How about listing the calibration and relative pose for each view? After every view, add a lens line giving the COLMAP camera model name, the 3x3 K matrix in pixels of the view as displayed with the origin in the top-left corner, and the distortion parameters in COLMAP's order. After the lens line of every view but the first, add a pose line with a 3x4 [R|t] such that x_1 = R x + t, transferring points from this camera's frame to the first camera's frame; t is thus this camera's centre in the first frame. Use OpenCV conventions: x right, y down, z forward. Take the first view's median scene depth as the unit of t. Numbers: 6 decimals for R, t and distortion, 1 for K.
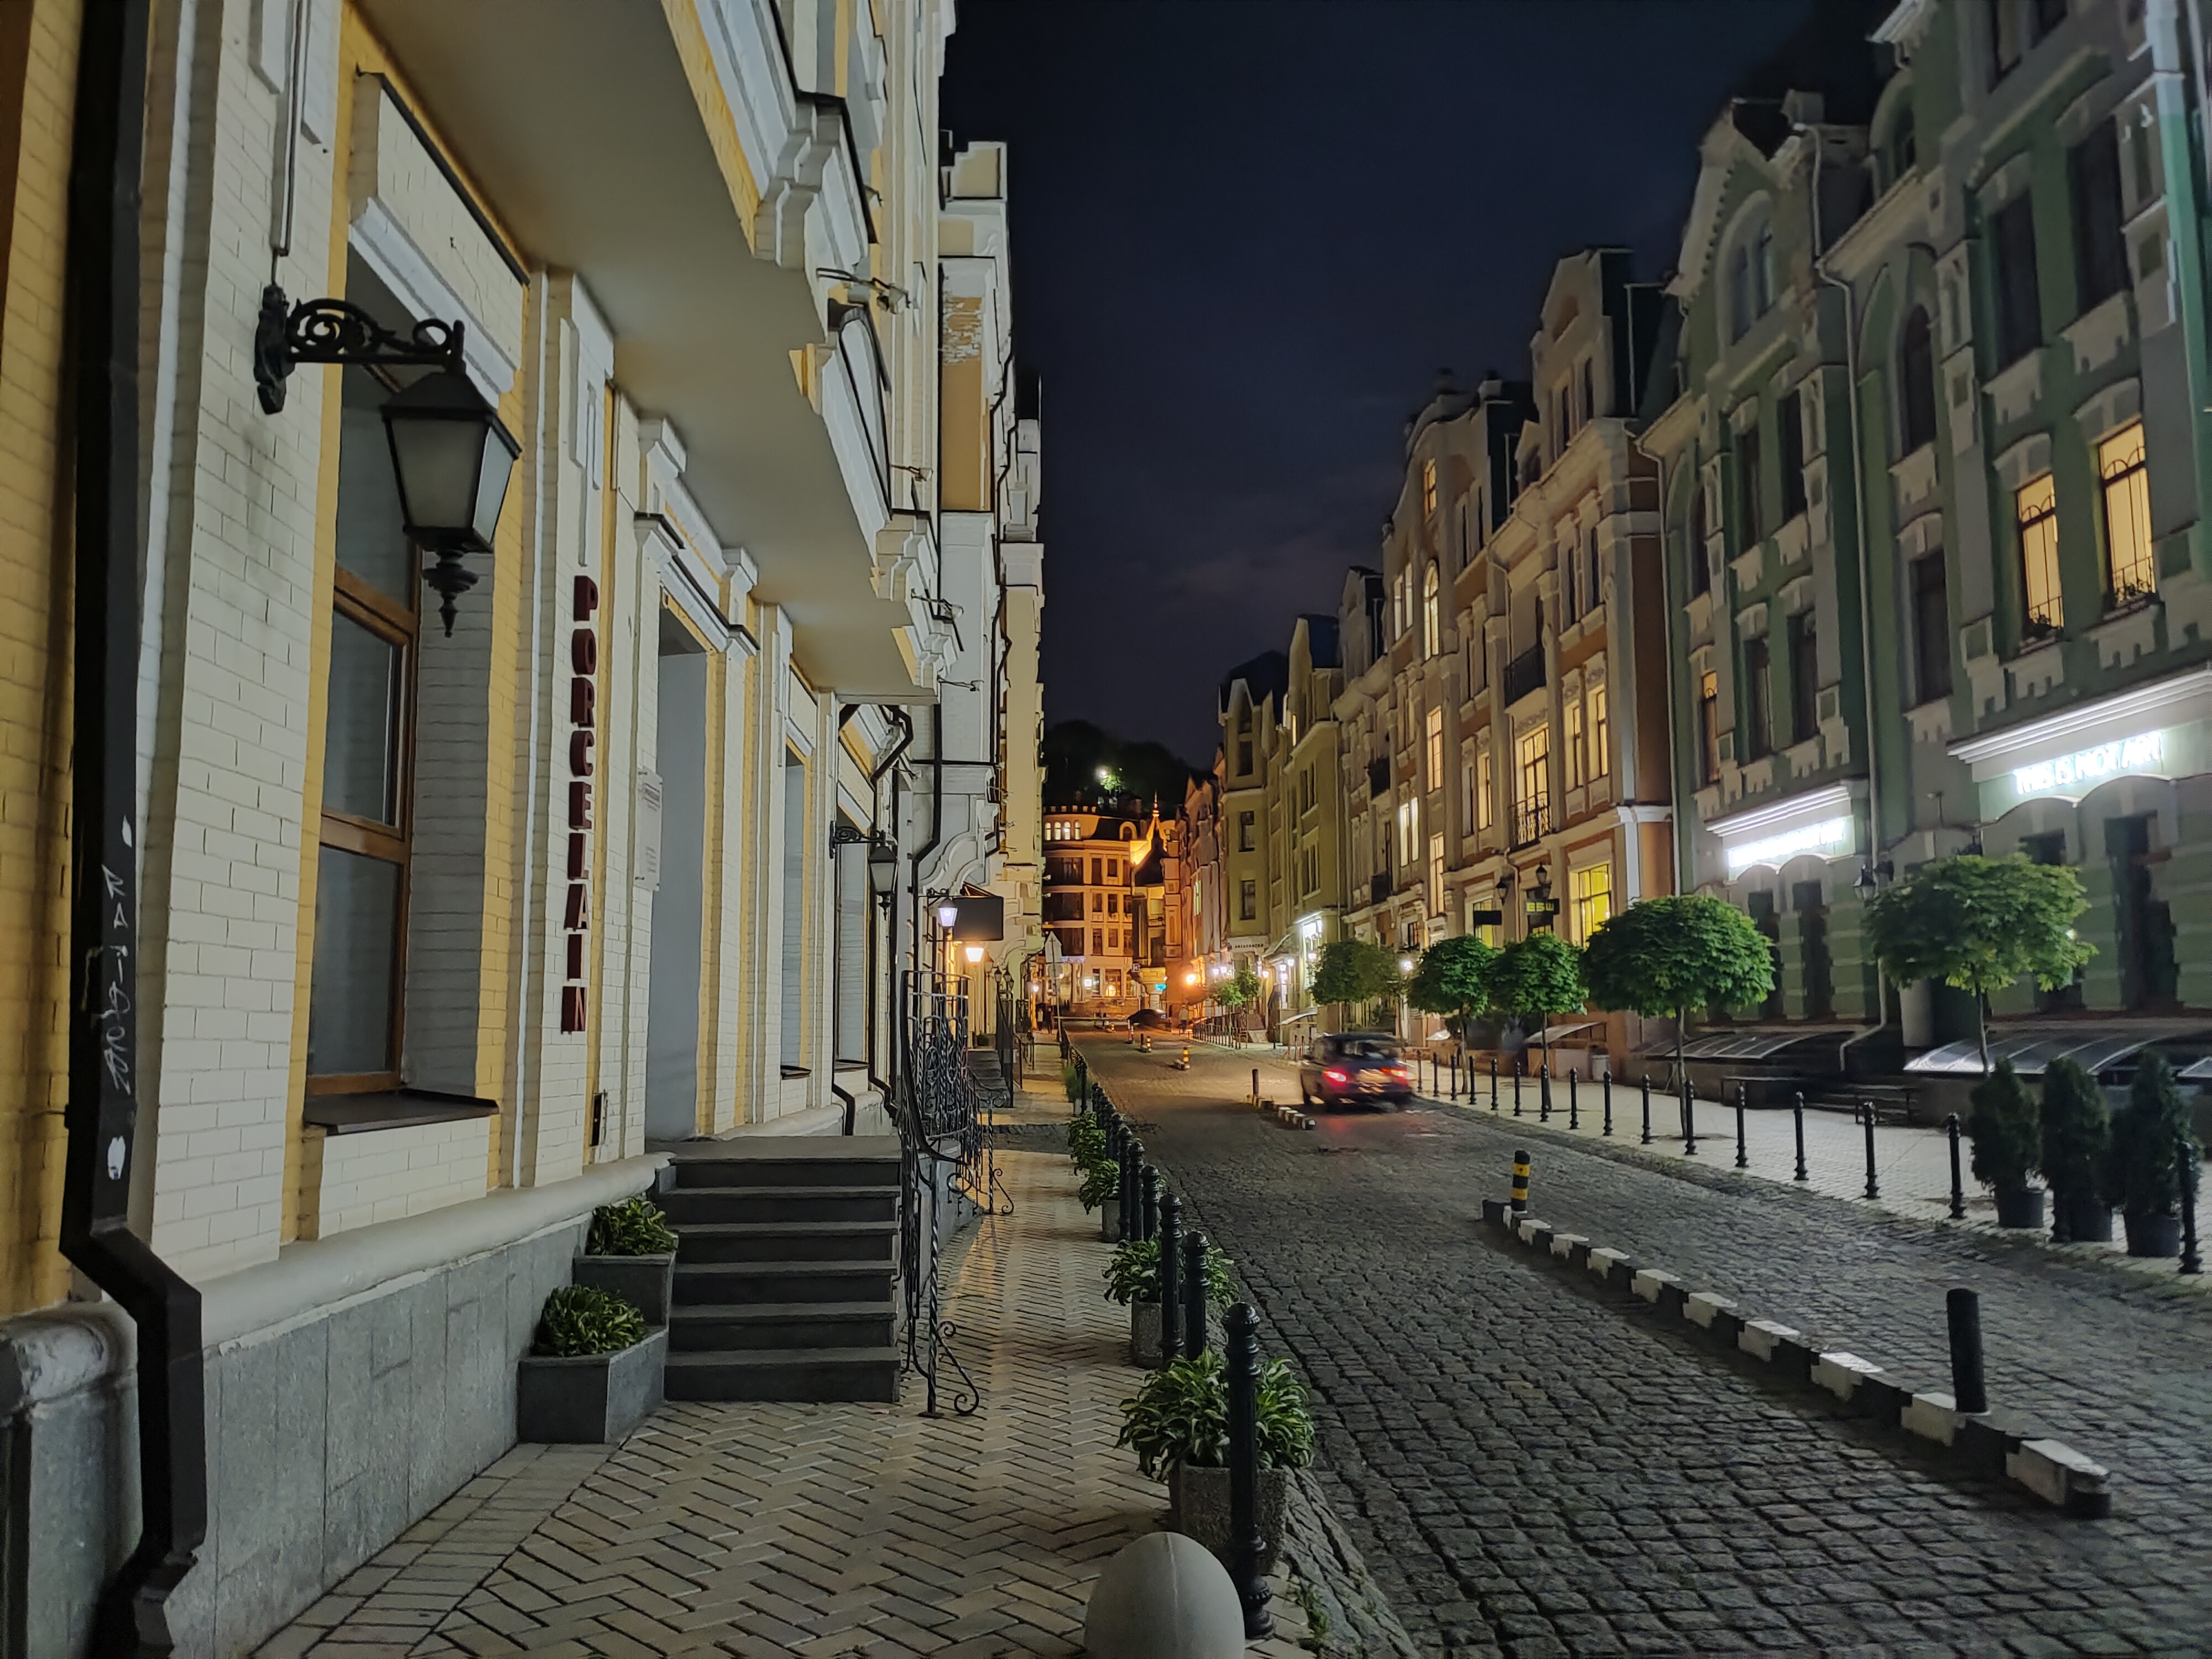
lens RADIAL K [[1647.5, 0, 1081.8], [0, 1647.5, 871.1], [0, 0, 1]] dist [0.054999, -0.076702]
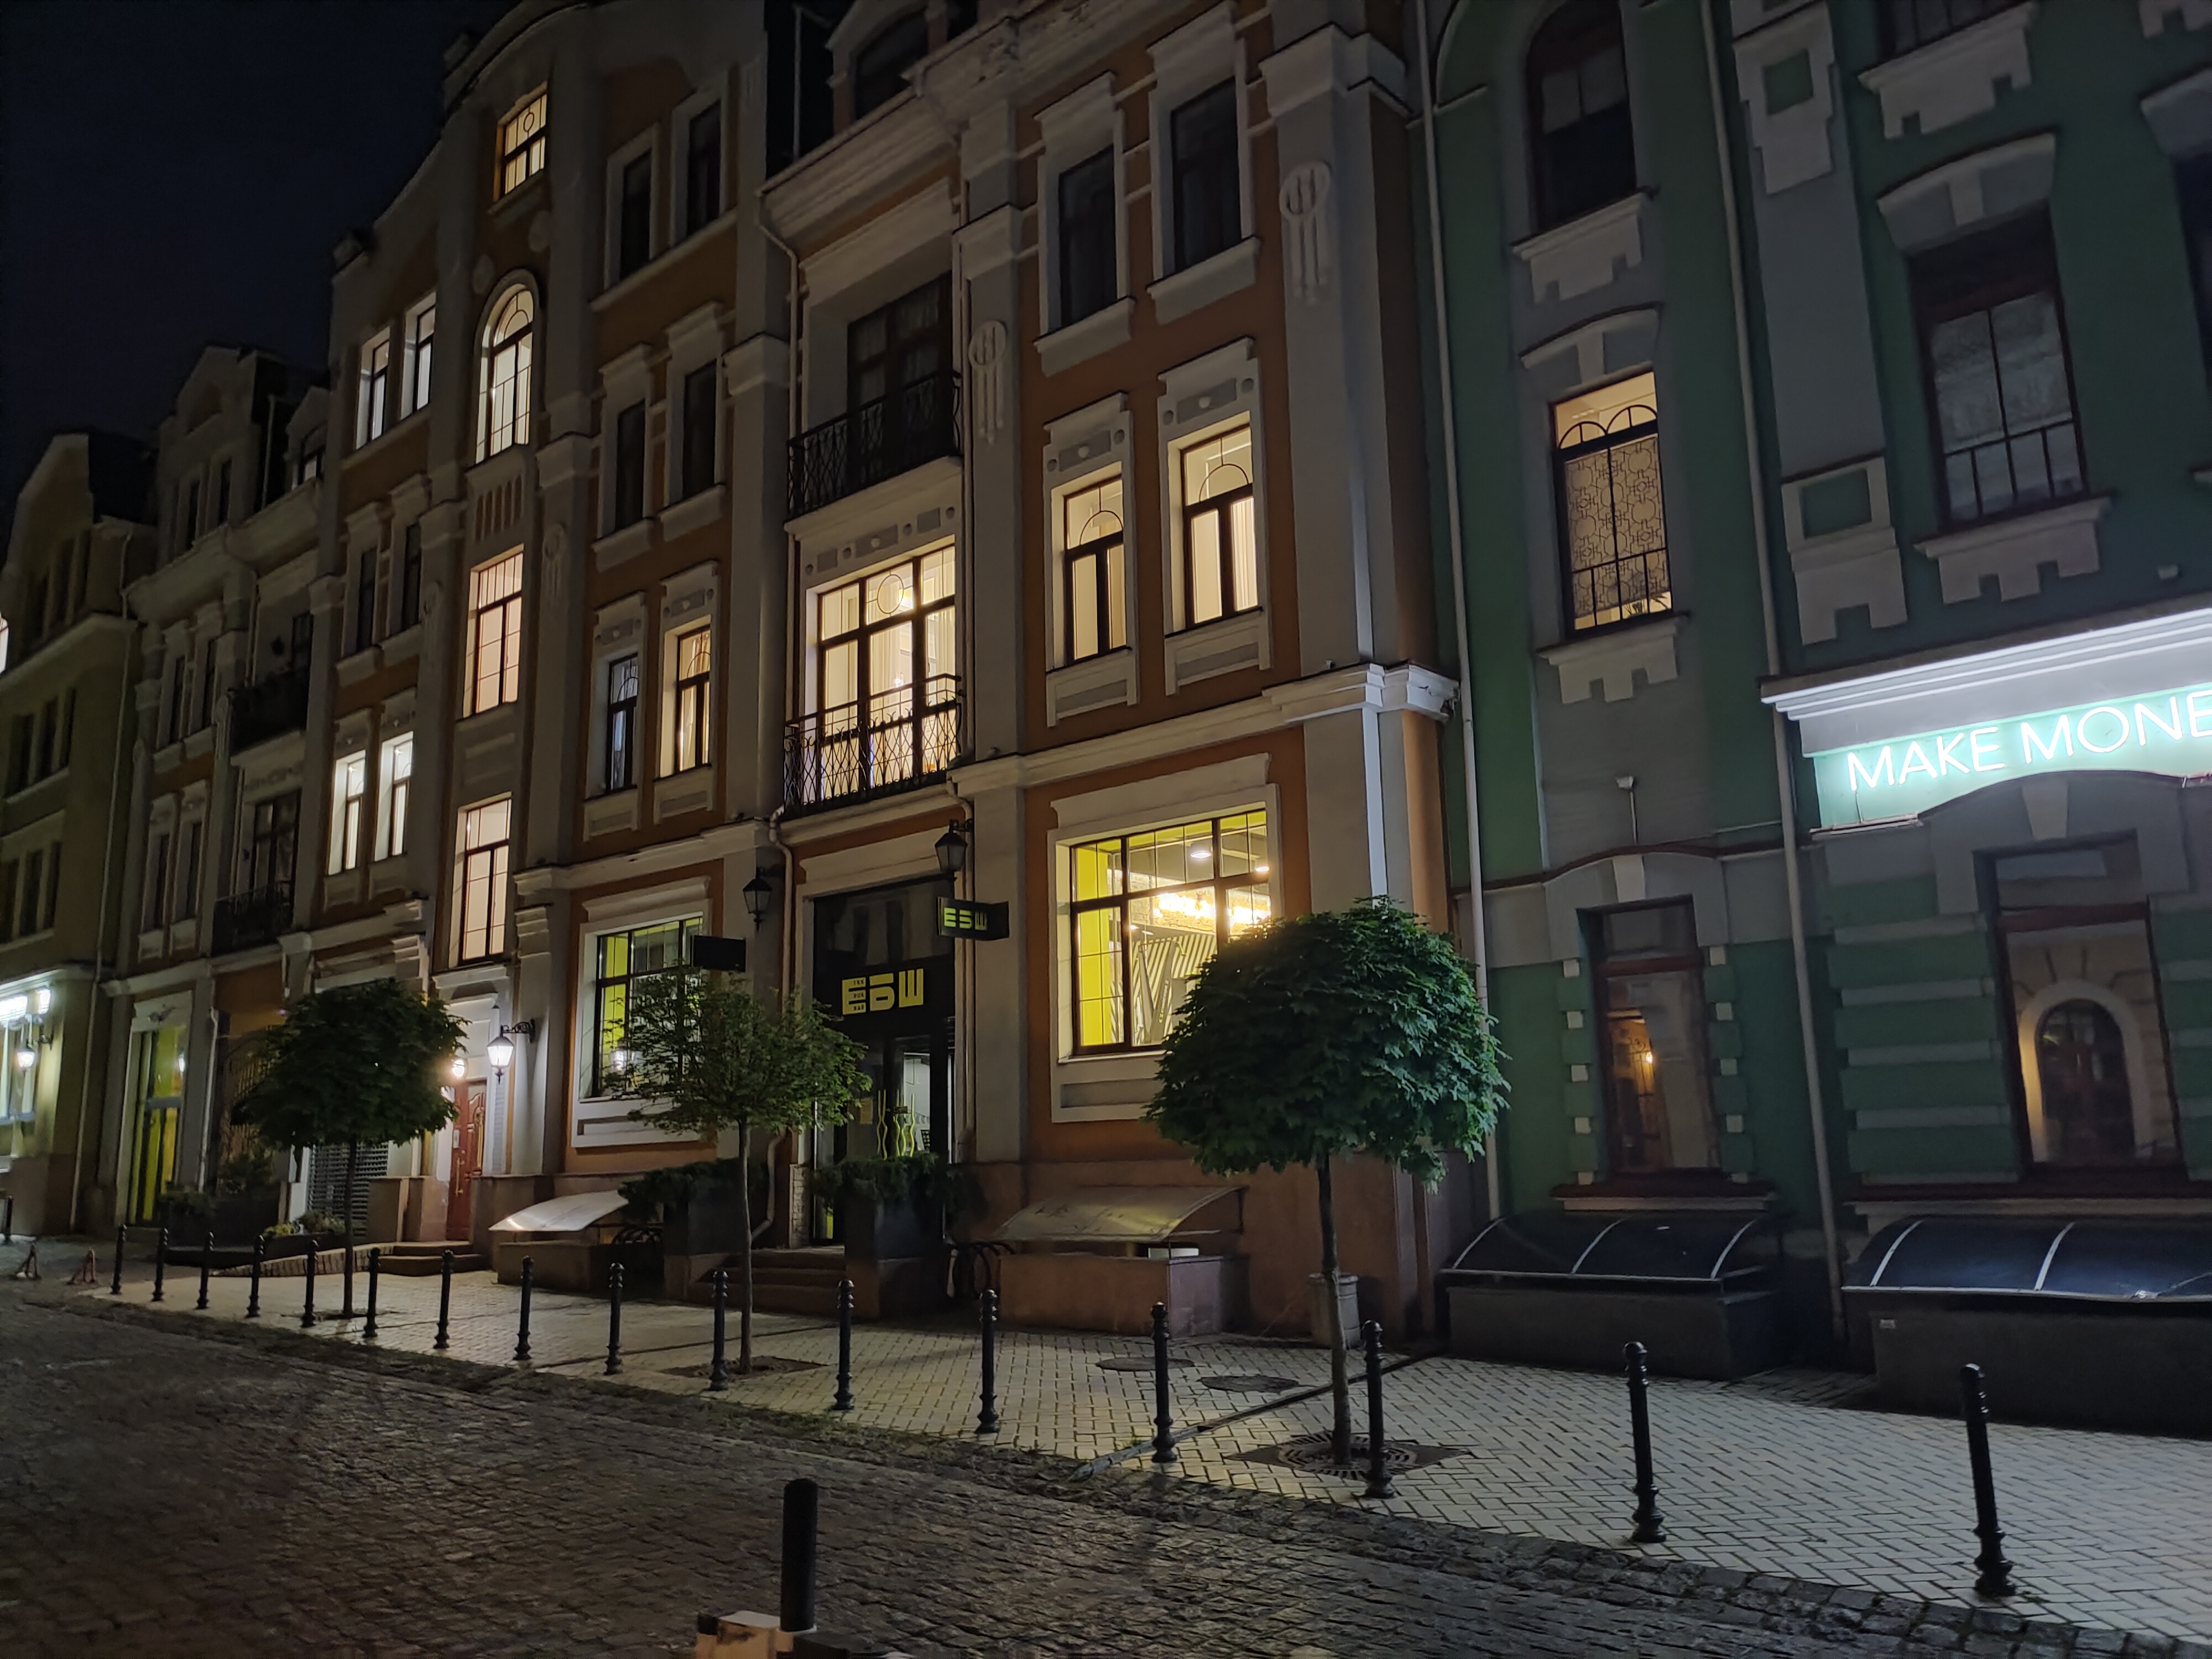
lens RADIAL K [[1647.5, 0, 1105.6], [0, 1647.5, 844.8], [0, 0, 1]] dist [0.054999, -0.076702]
pose [[0.686907, 0.126588, 0.715636, -0.010131], [-0.053170, 0.990828, -0.124230, 0.043519], [-0.724798, 0.047284, 0.687337, 0.536215]]
